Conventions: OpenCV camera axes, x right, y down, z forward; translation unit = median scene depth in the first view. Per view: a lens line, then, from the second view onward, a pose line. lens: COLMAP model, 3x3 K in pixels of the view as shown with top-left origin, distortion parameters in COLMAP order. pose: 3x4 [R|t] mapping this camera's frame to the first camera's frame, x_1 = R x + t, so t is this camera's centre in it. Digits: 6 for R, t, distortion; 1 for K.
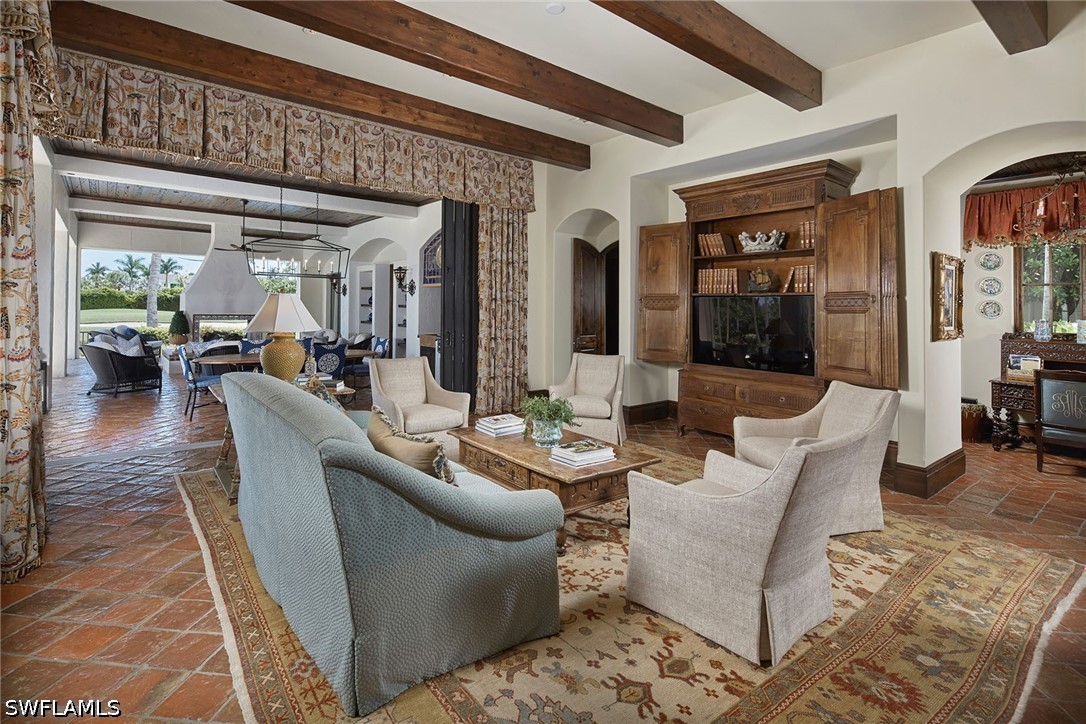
lens RADIAL K [[526.6, 0, 540.4], [0, 526.6, 296.5], [0, 0, 1]] dist [0.010487, -0.000151]
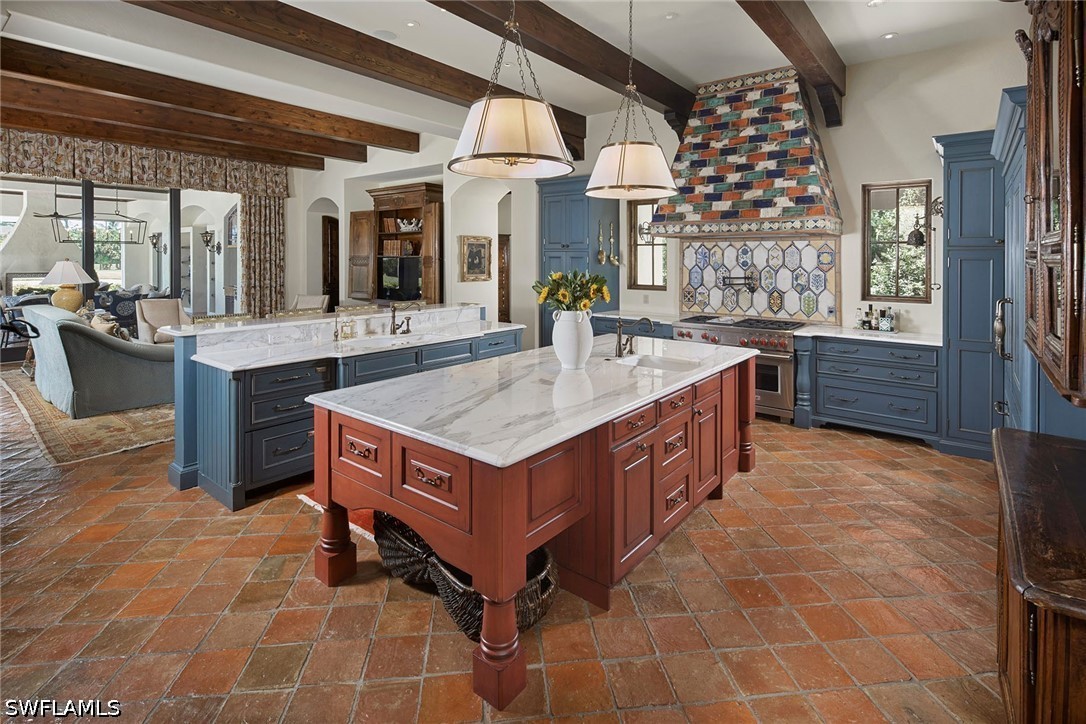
lens RADIAL K [[530.8, 0, 545.2], [0, 530.8, 257.8], [0, 0, 1]] dist [0.009825, -0.000202]
pose [[0.978707, -0.009023, 0.205066, 0.445725], [0.004935, 0.999779, 0.020439, -0.029206], [-0.205205, -0.018992, 0.978535, -0.666307]]
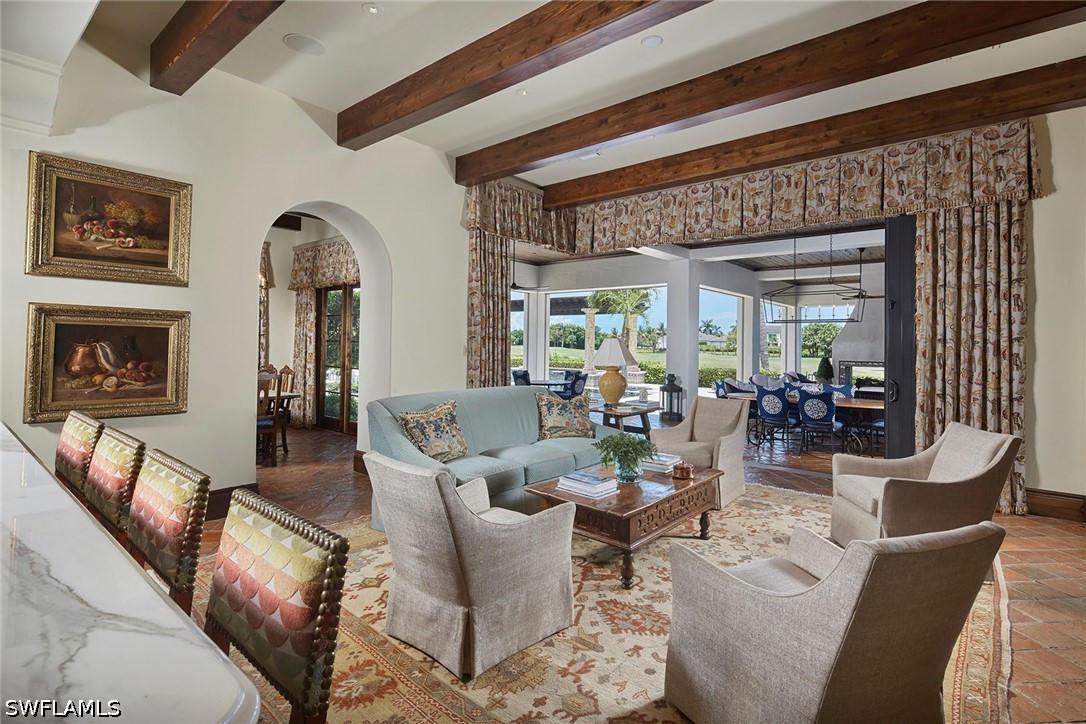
lens RADIAL K [[529.5, 0, 543.2], [0, 529.5, 336.1], [0, 0, 1]] dist [-0.000598, -0.000458]
pose [[0.176779, -0.027319, -0.983871, 0.586733], [0.006264, 0.999626, -0.026631, 0.017203], [0.984231, -0.001455, 0.176884, 0.388685]]
